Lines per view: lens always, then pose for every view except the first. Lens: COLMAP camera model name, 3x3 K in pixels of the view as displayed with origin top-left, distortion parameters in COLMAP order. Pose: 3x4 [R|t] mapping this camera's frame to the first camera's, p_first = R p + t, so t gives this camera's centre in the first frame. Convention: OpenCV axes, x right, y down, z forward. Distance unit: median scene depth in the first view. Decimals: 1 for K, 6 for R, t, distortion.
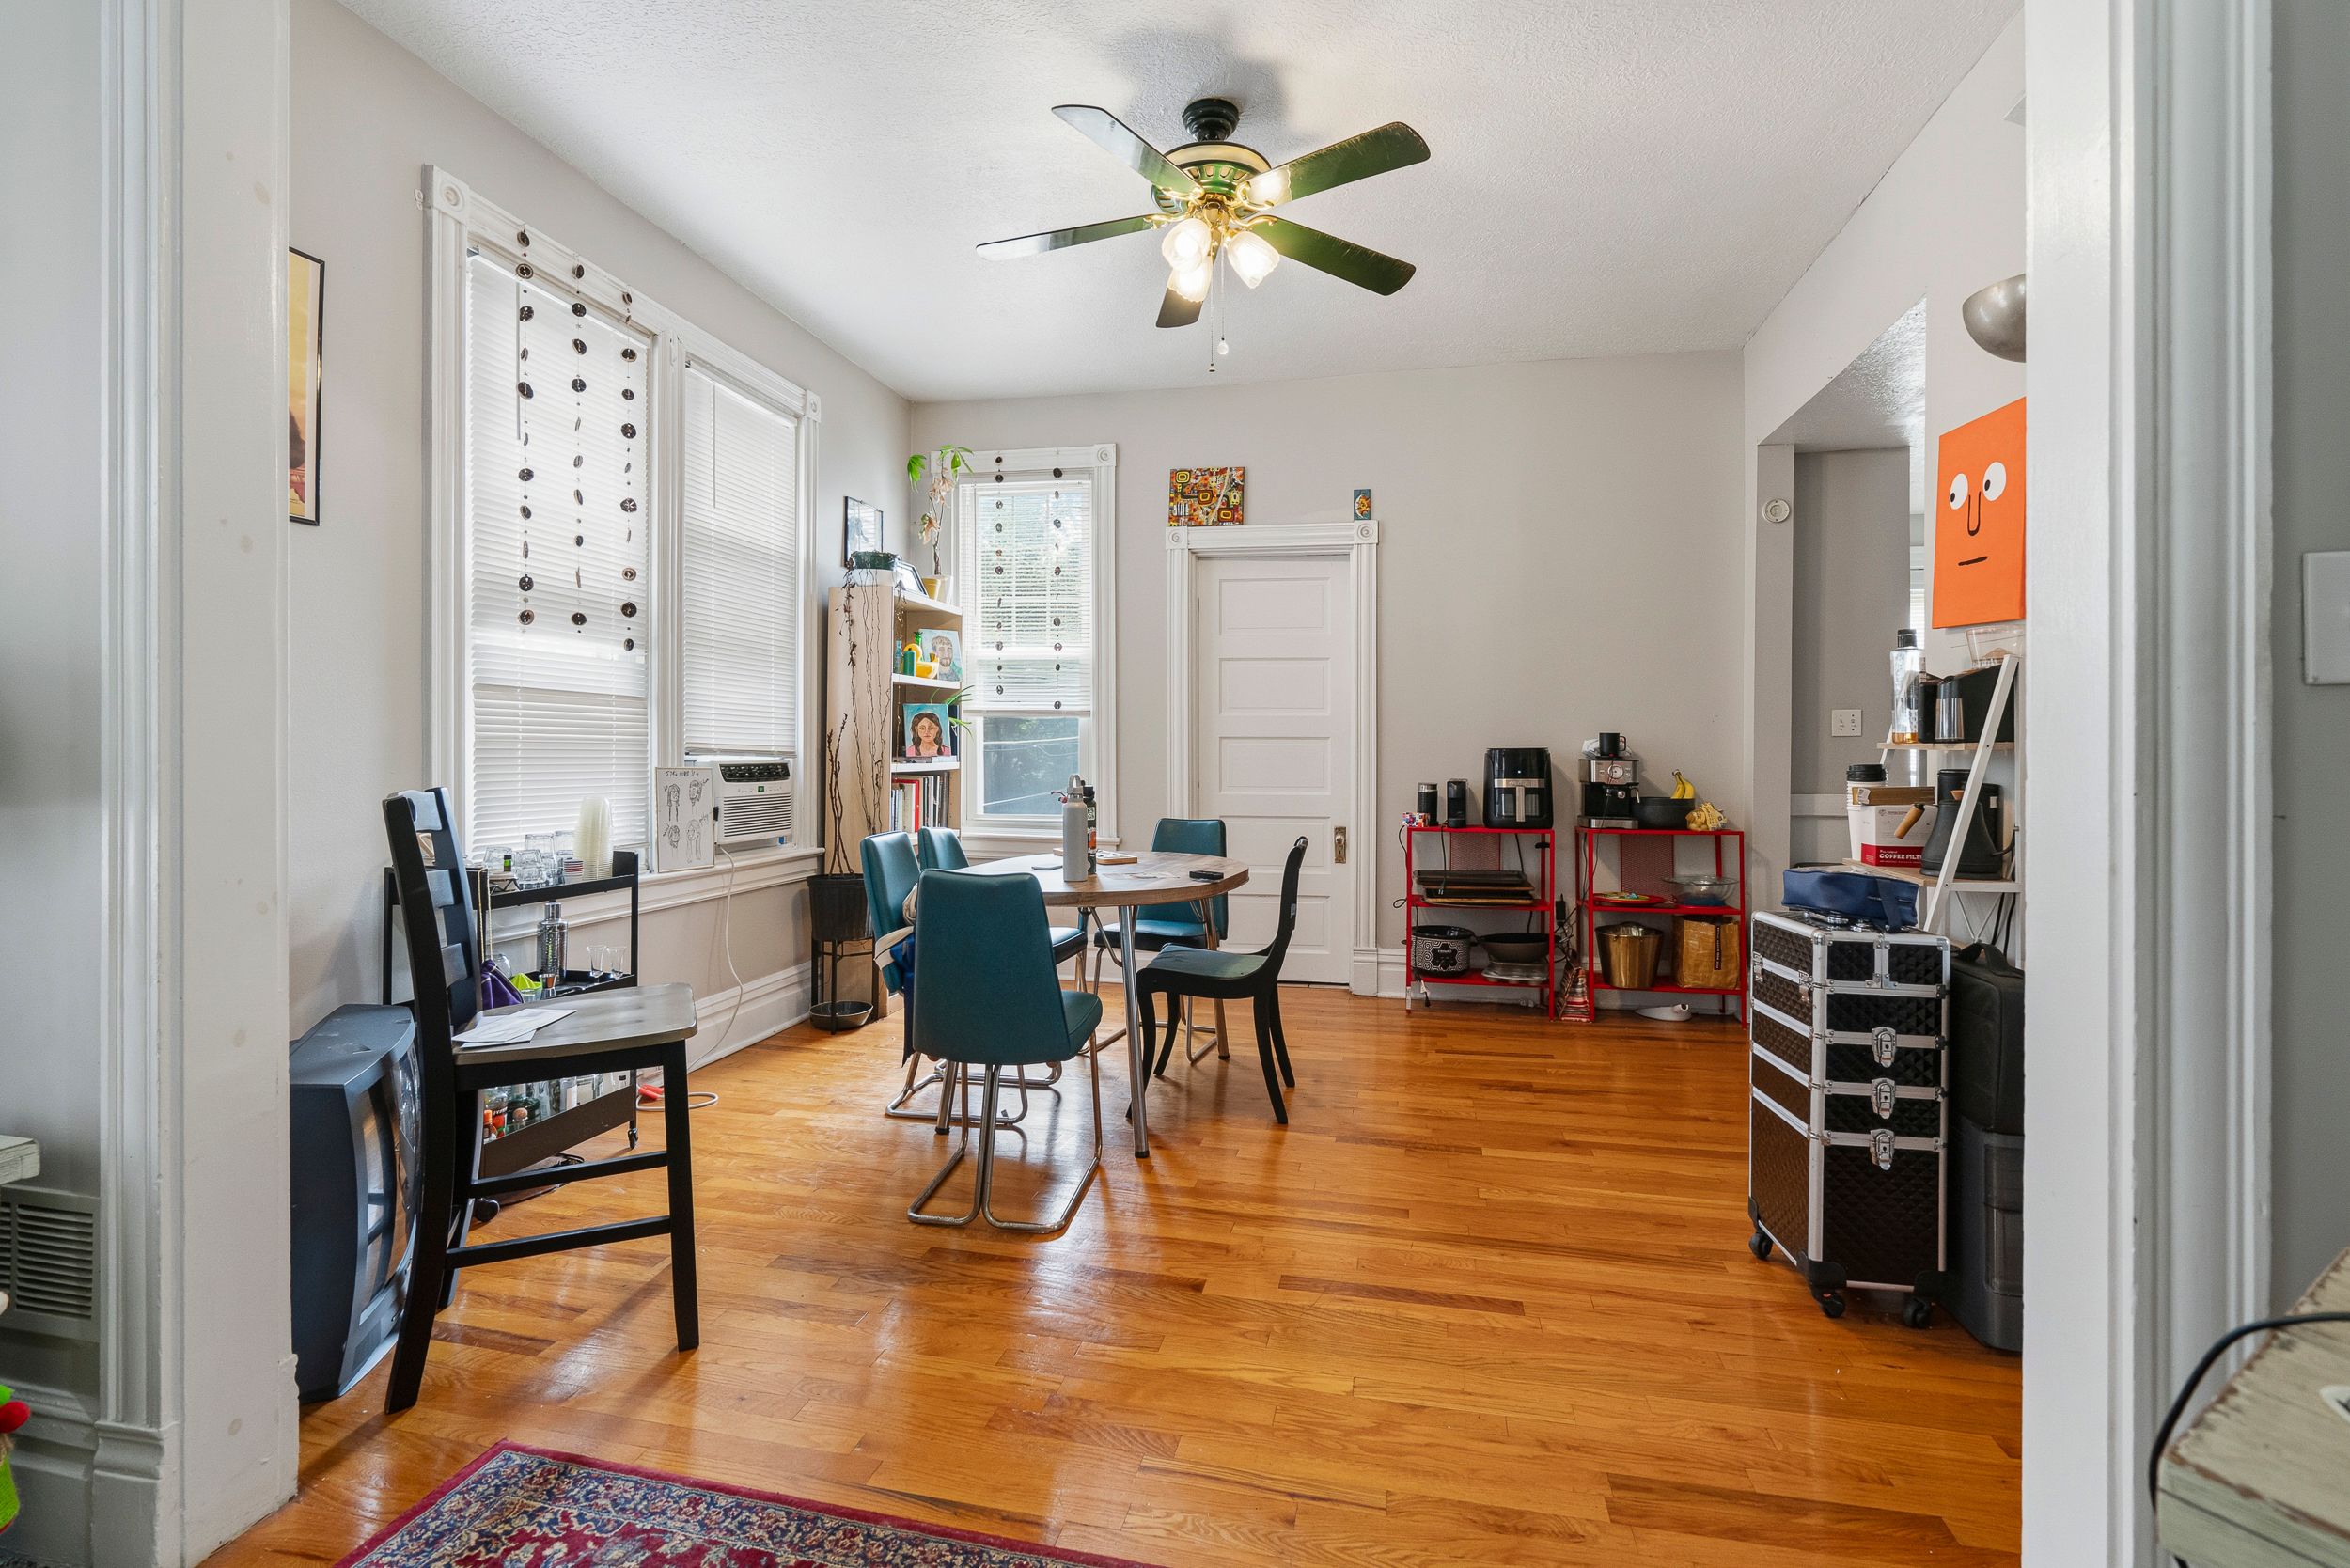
lens RADIAL K [[1070.7, 0, 1150.1], [0, 1070.7, 751.7], [0, 0, 1]] dist [-0.006695, 0.003162]
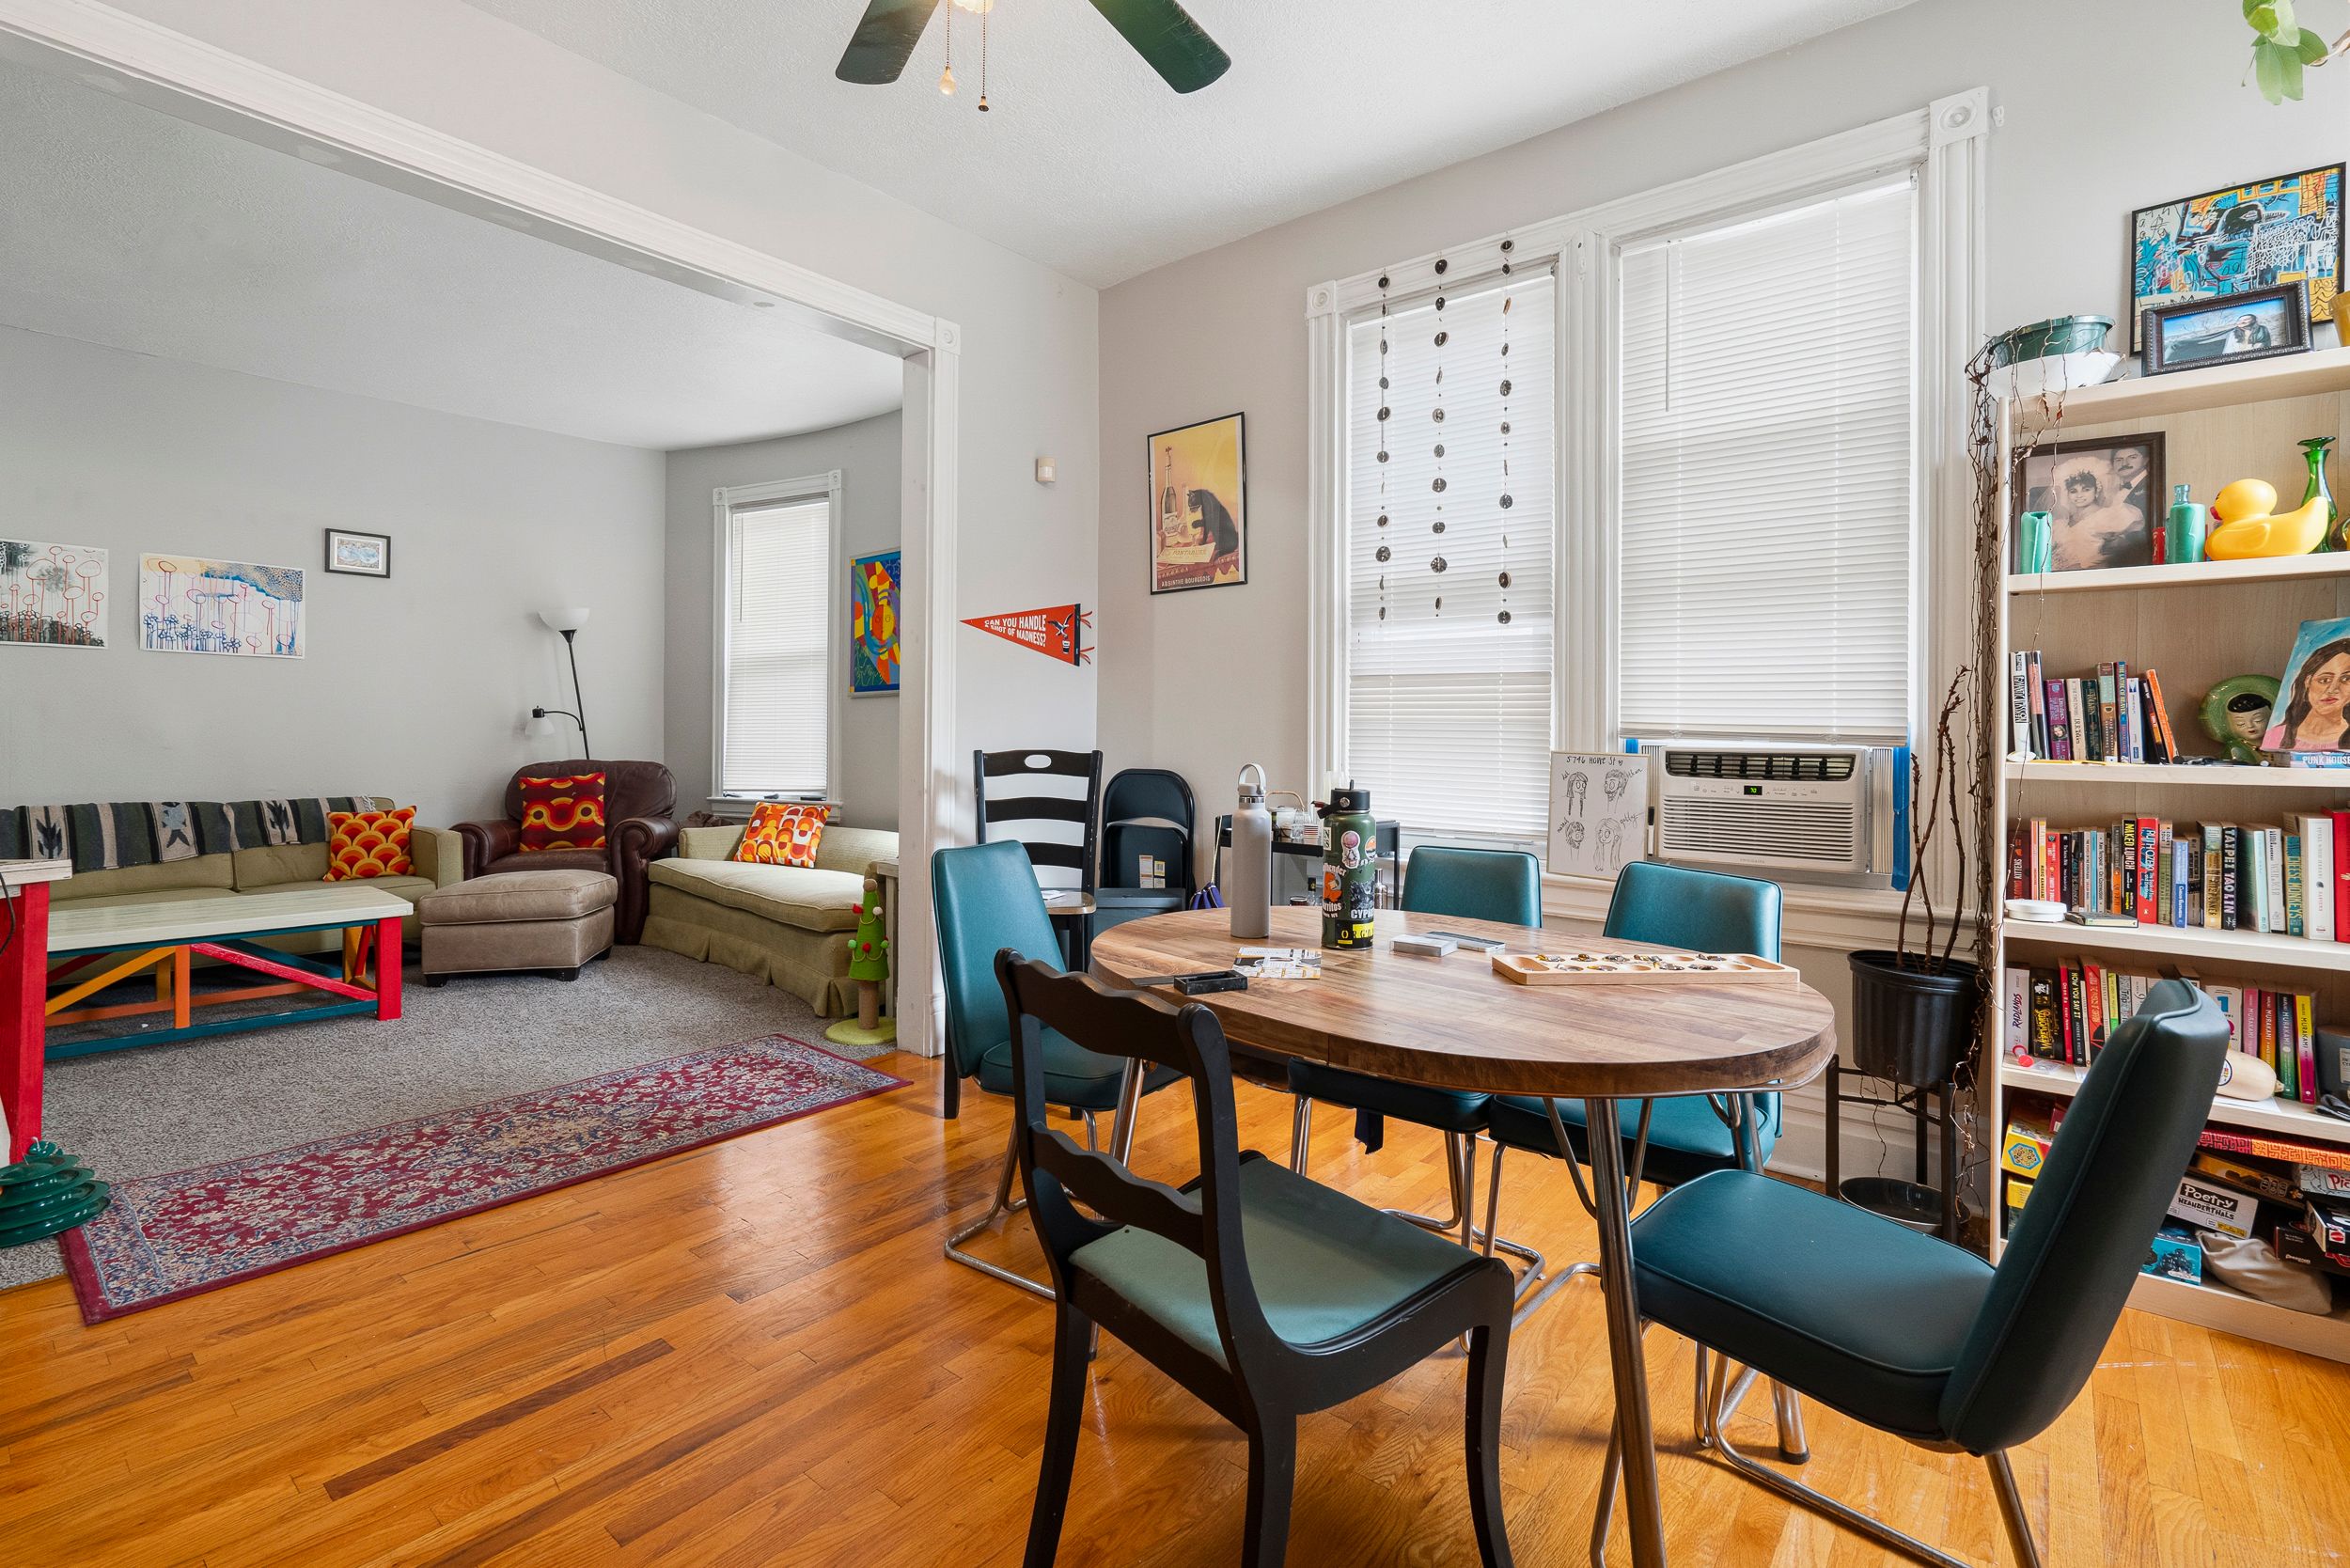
lens RADIAL K [[1070.7, 0, 1173.3], [0, 1070.7, 727.8], [0, 0, 1]] dist [-0.006695, 0.003162]
pose [[-0.440720, -0.010248, -0.897586, 0.445984], [-0.012234, 0.999911, -0.005409, 0.004033], [0.897561, 0.008597, -0.440806, 1.086388]]
